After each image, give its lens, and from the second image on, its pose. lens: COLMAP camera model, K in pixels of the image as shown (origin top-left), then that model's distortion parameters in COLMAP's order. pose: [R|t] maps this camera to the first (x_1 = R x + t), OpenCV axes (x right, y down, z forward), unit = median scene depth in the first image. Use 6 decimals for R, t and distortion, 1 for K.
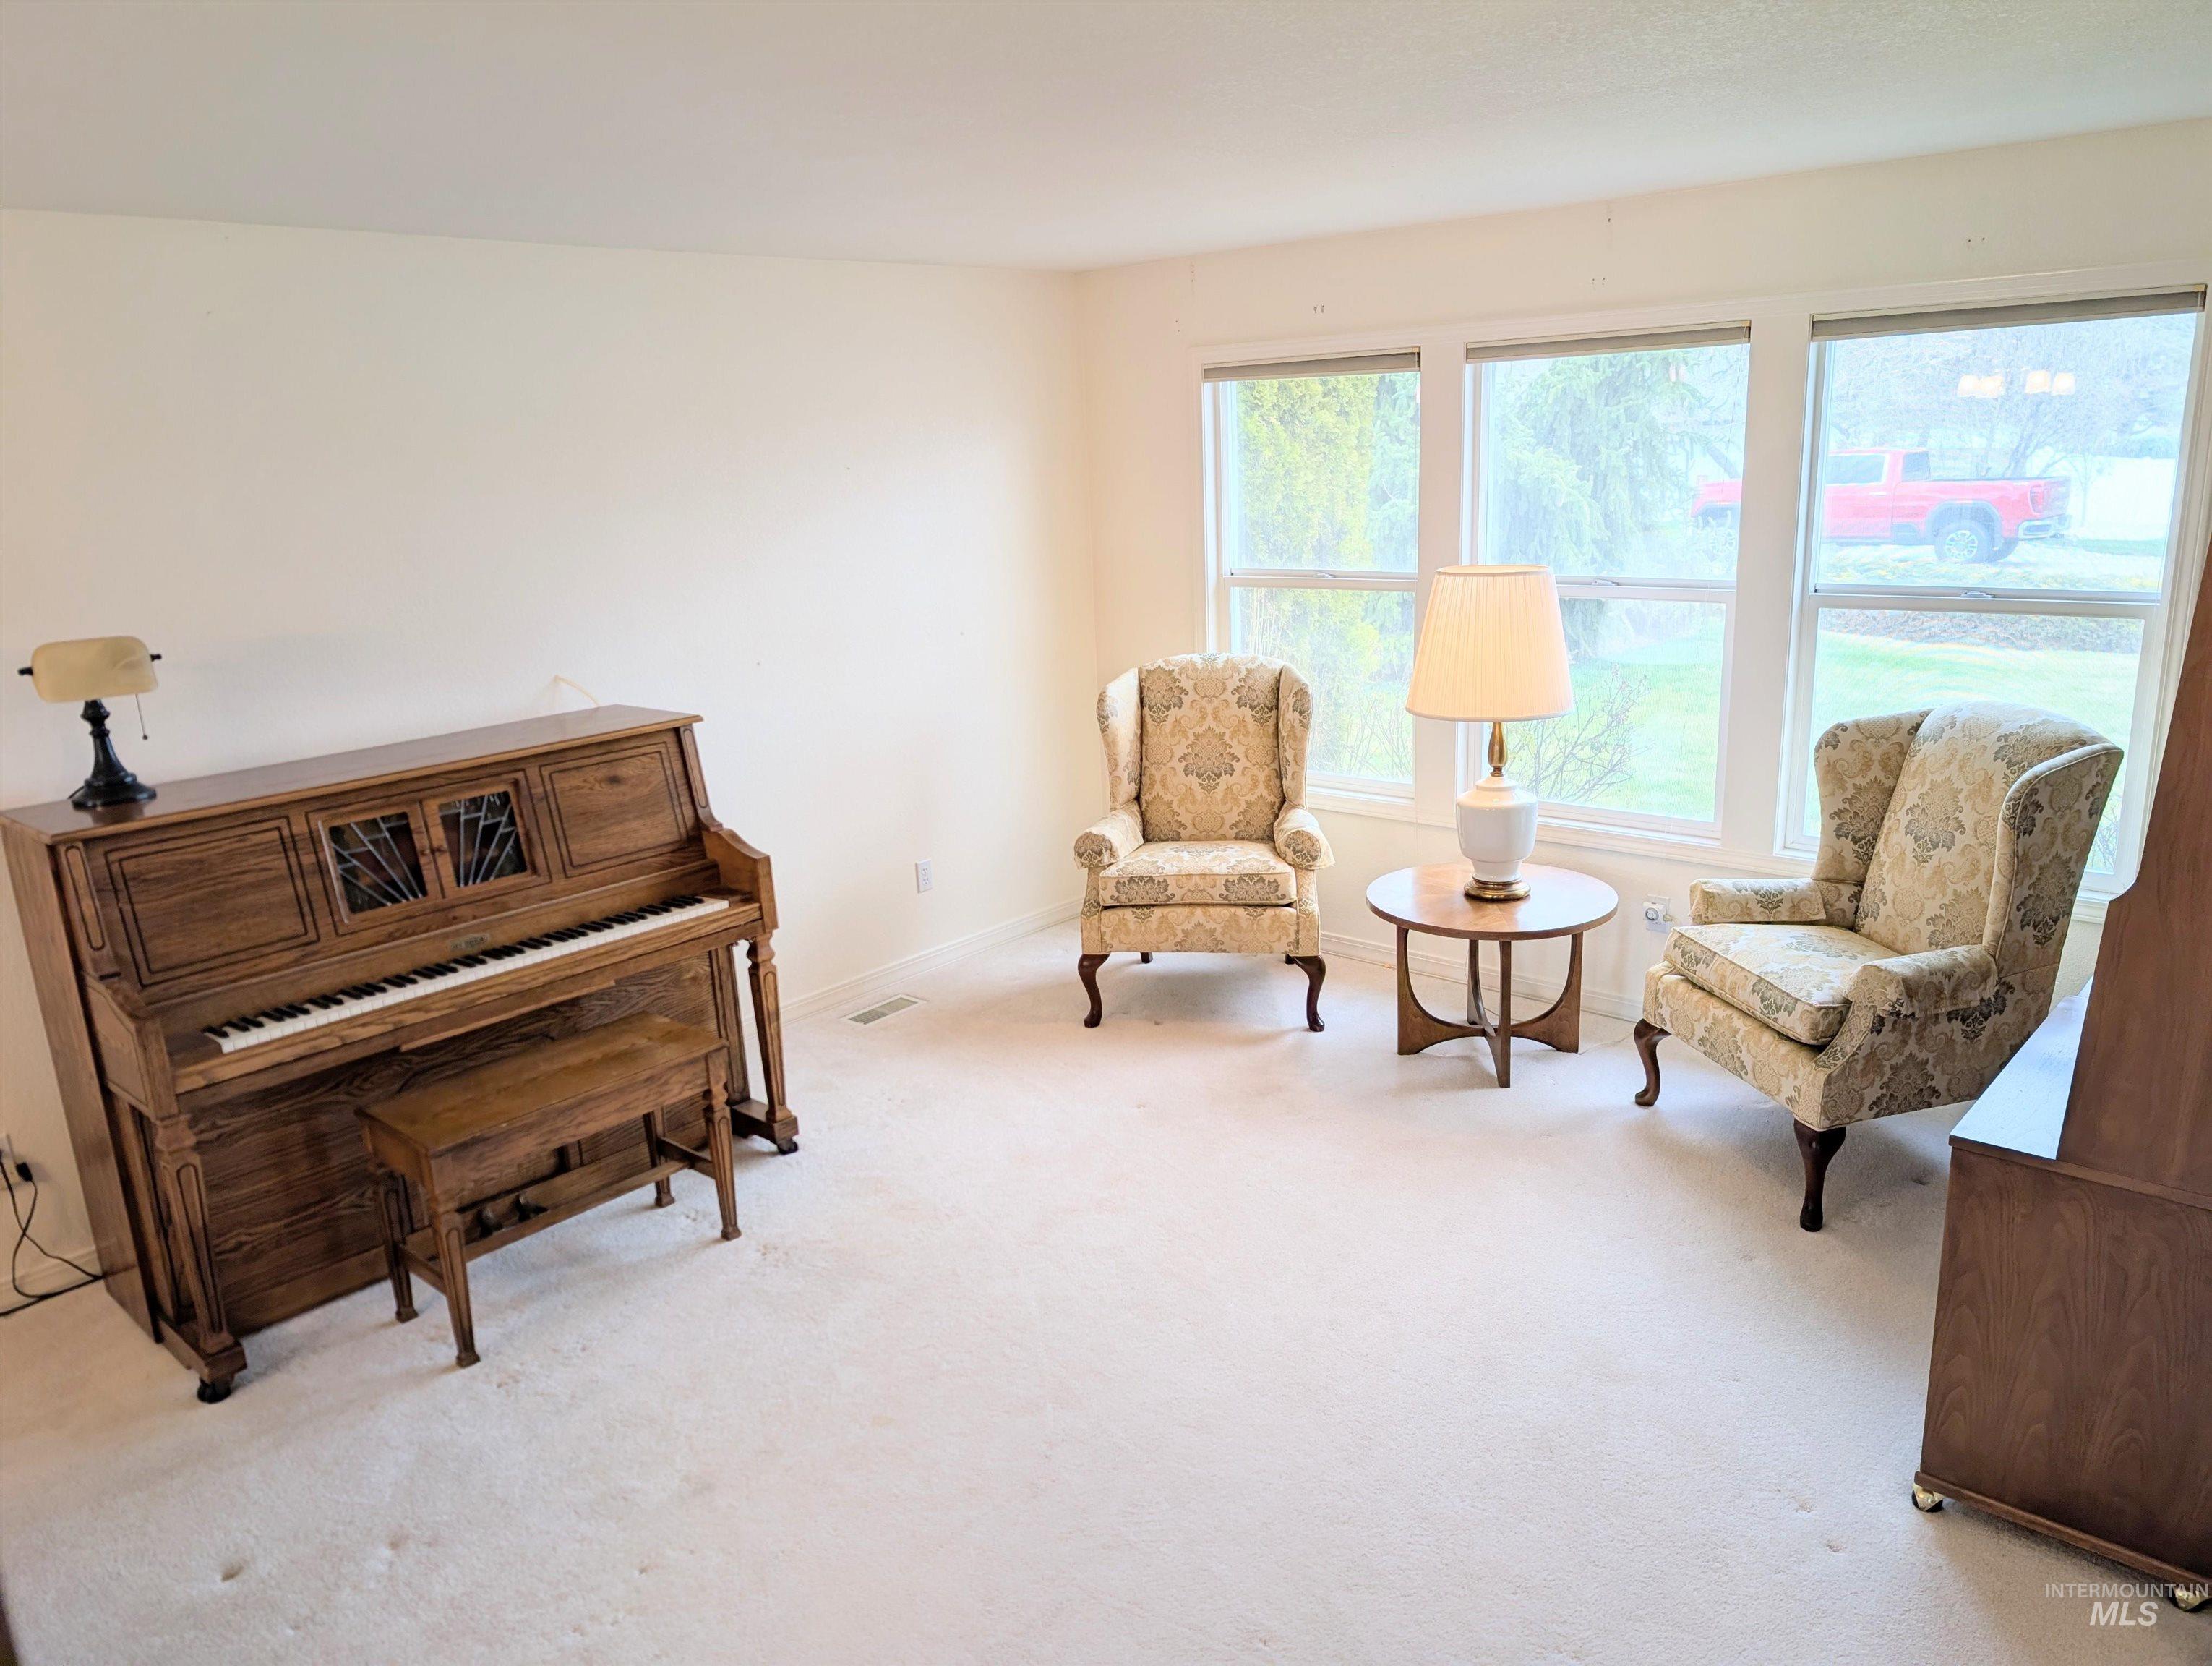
lens RADIAL K [[1577.6, 0, 1097.4], [0, 1577.6, 837.8], [0, 0, 1]] dist [0.011849, -0.002911]
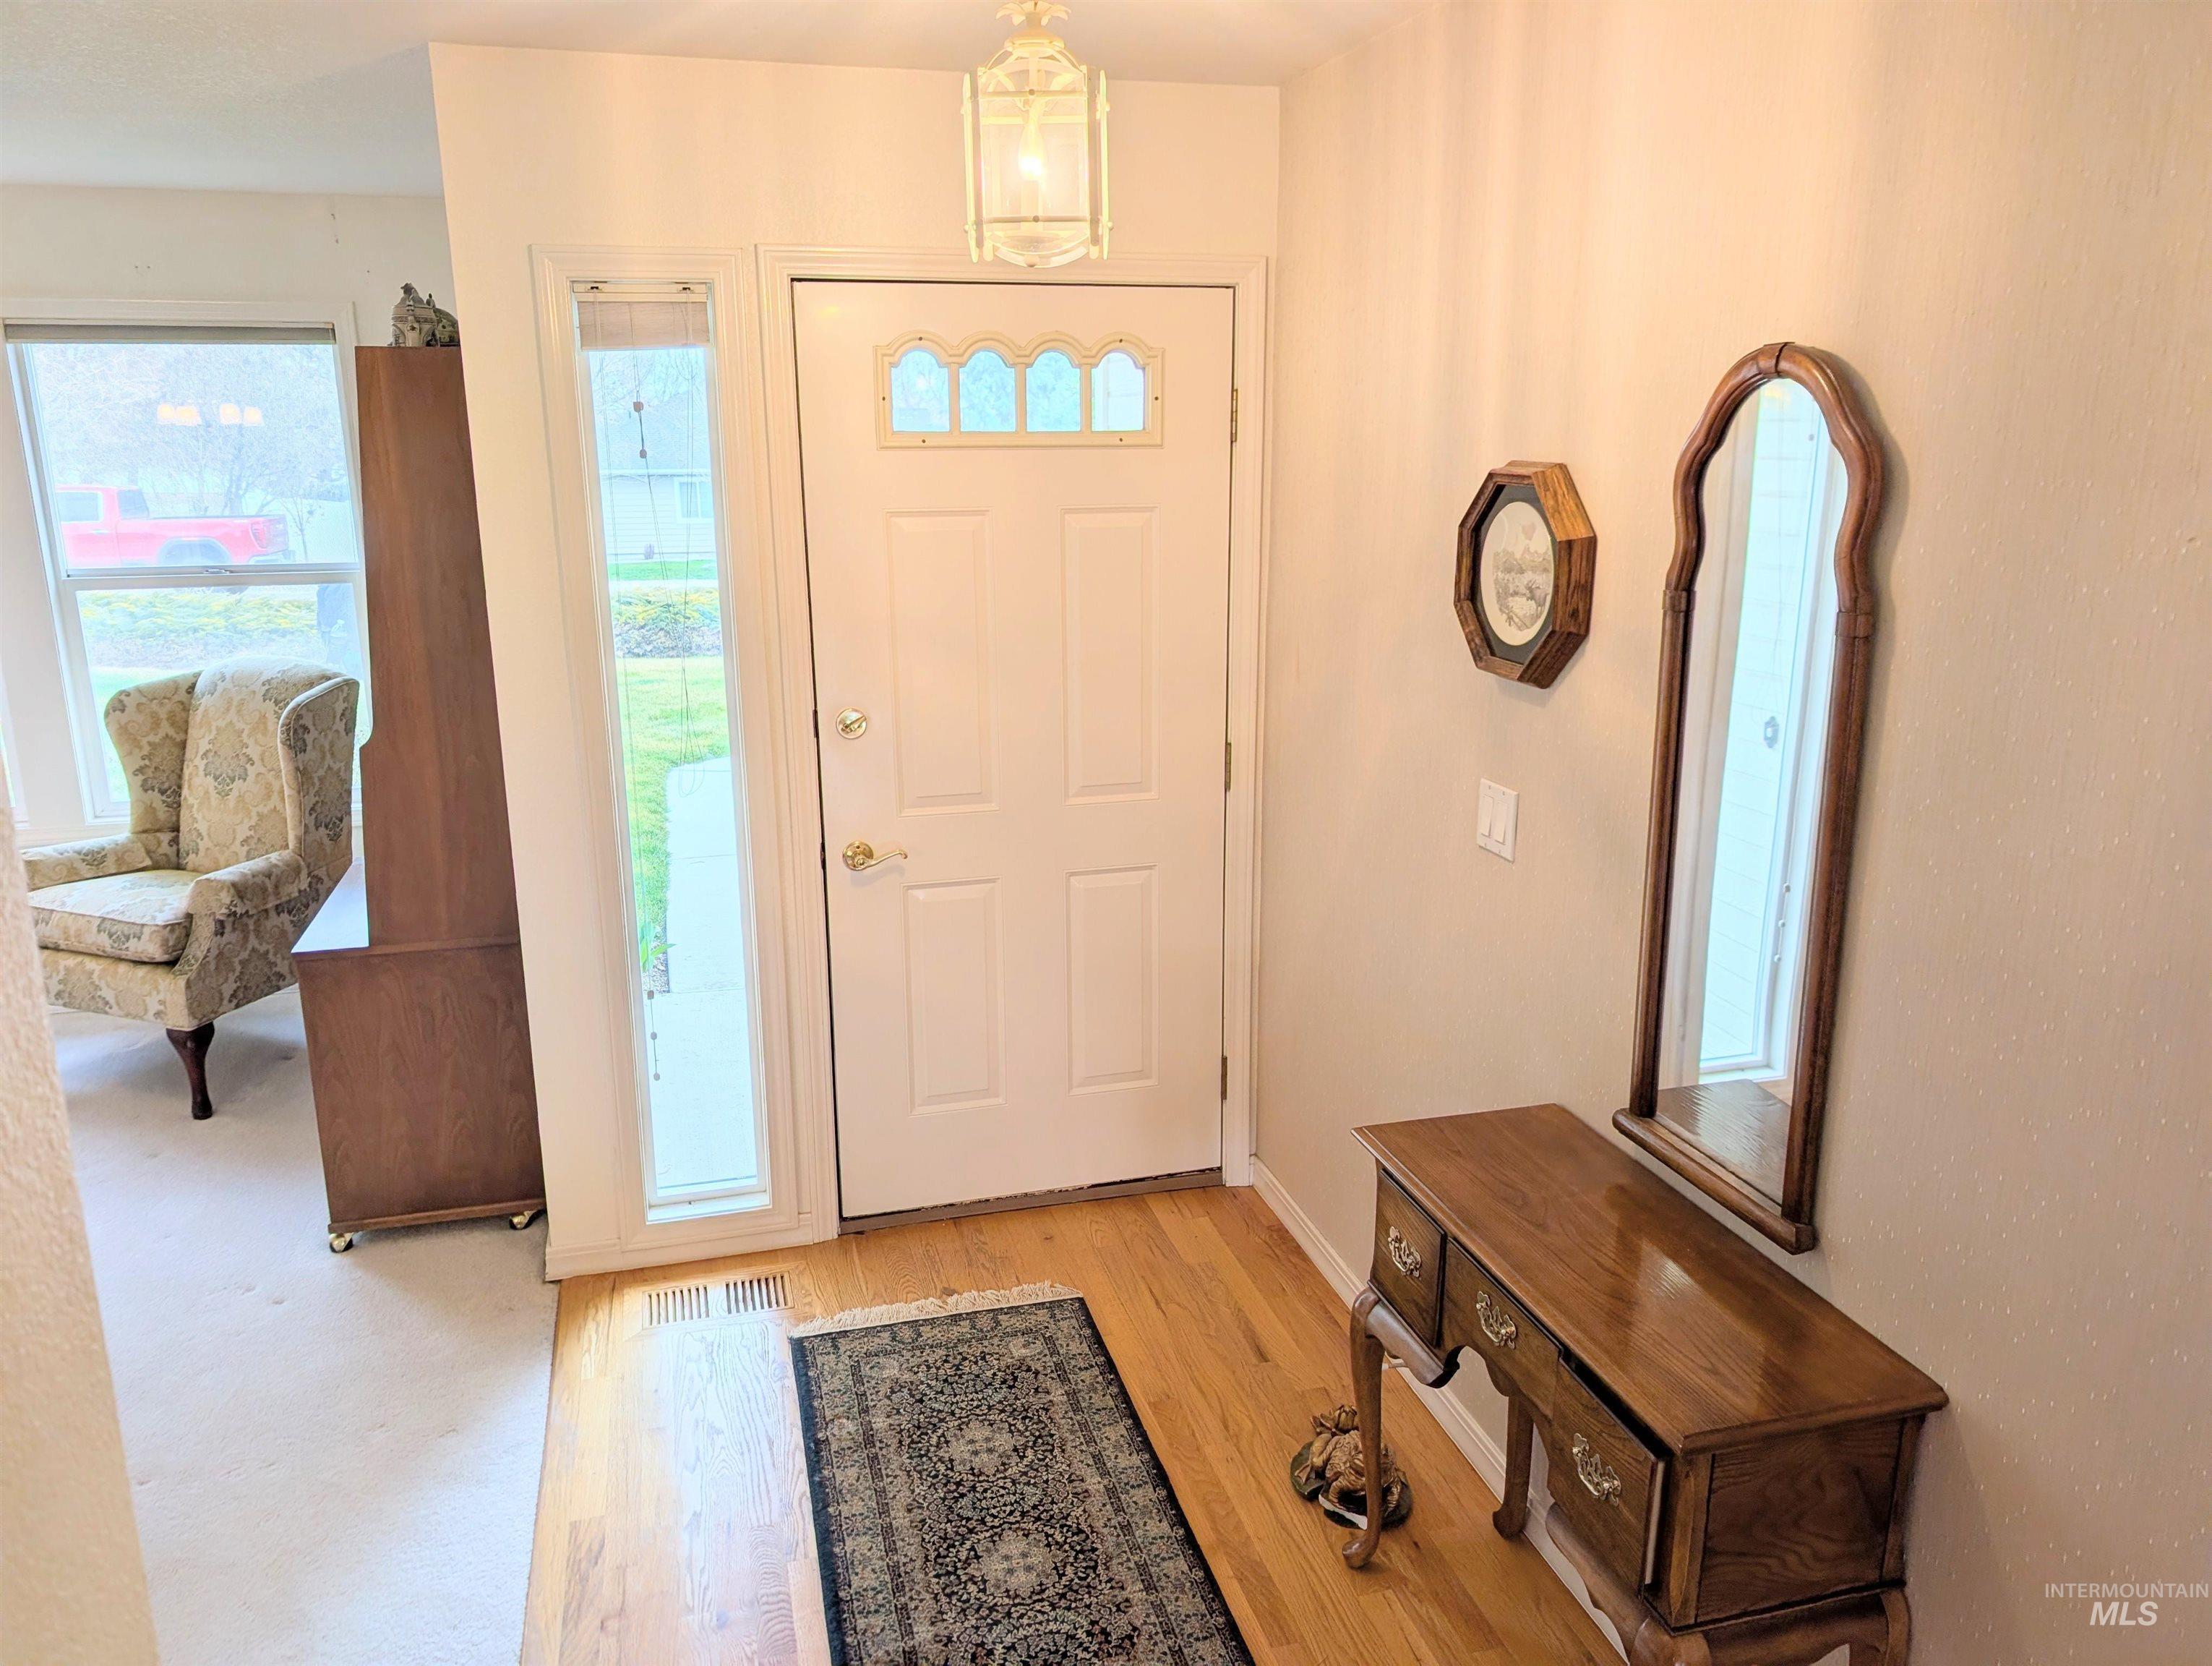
lens RADIAL K [[1577.6, 0, 1102.9], [0, 1577.6, 840.6], [0, 0, 1]] dist [0.011849, -0.002911]
pose [[0.534234, -0.171620, 0.827732, -0.112905], [0.194191, 0.977904, 0.077422, 0.086970], [-0.822729, 0.119376, 0.555757, -0.192033]]
